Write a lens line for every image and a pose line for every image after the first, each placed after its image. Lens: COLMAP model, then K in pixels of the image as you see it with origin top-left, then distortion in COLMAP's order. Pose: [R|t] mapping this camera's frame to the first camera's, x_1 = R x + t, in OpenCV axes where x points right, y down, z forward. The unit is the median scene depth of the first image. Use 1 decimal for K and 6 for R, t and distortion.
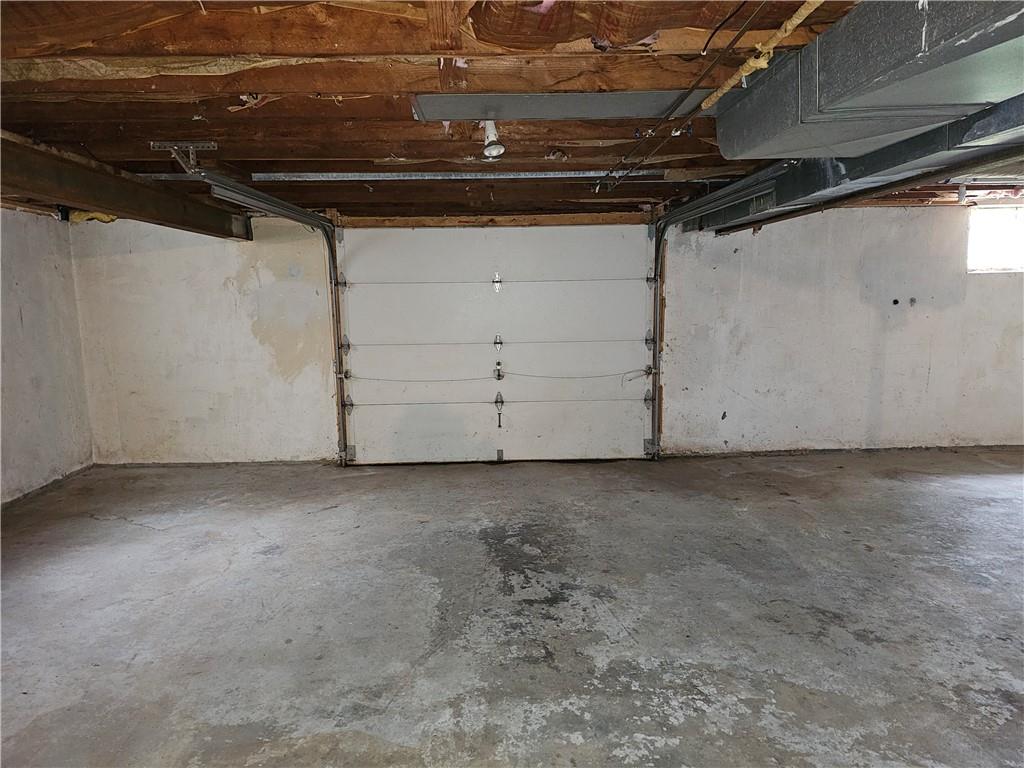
lens RADIAL K [[692.9, 0, 513.7], [0, 692.9, 379.6], [0, 0, 1]] dist [0.026153, -0.000476]
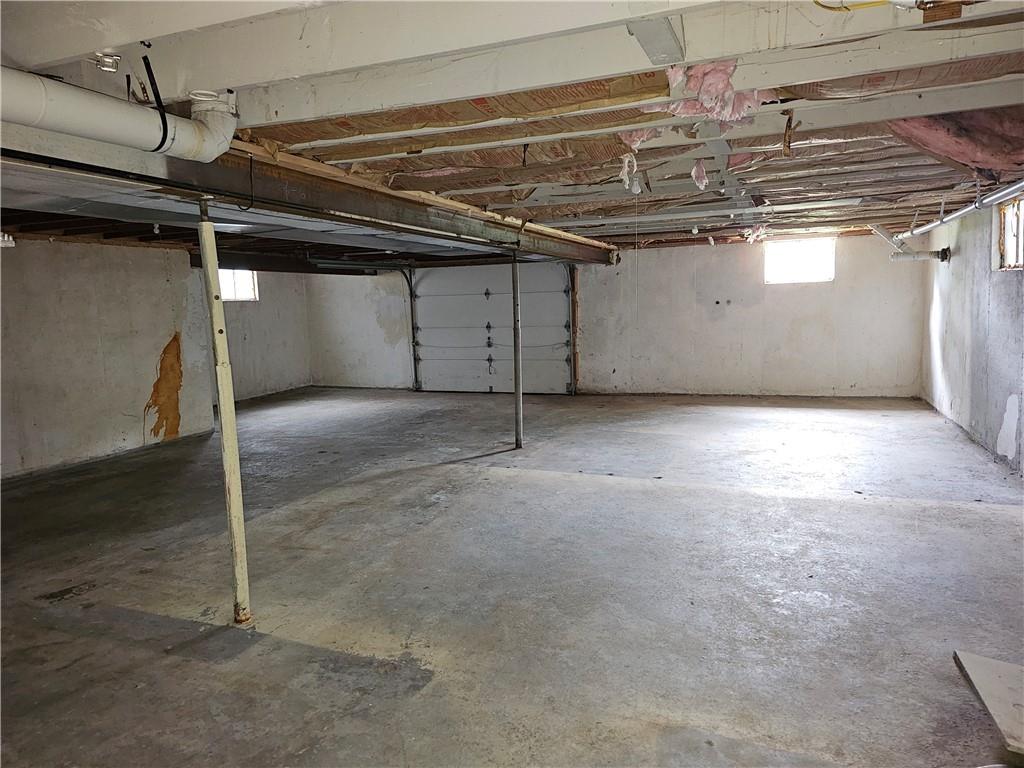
lens RADIAL K [[692.9, 0, 512.1], [0, 692.9, 384.5], [0, 0, 1]] dist [0.026153, -0.000476]
pose [[0.921155, 0.034954, -0.387623, 0.744892], [-0.030836, 0.999383, 0.016840, 0.065460], [0.387973, -0.003560, 0.921664, -0.665721]]
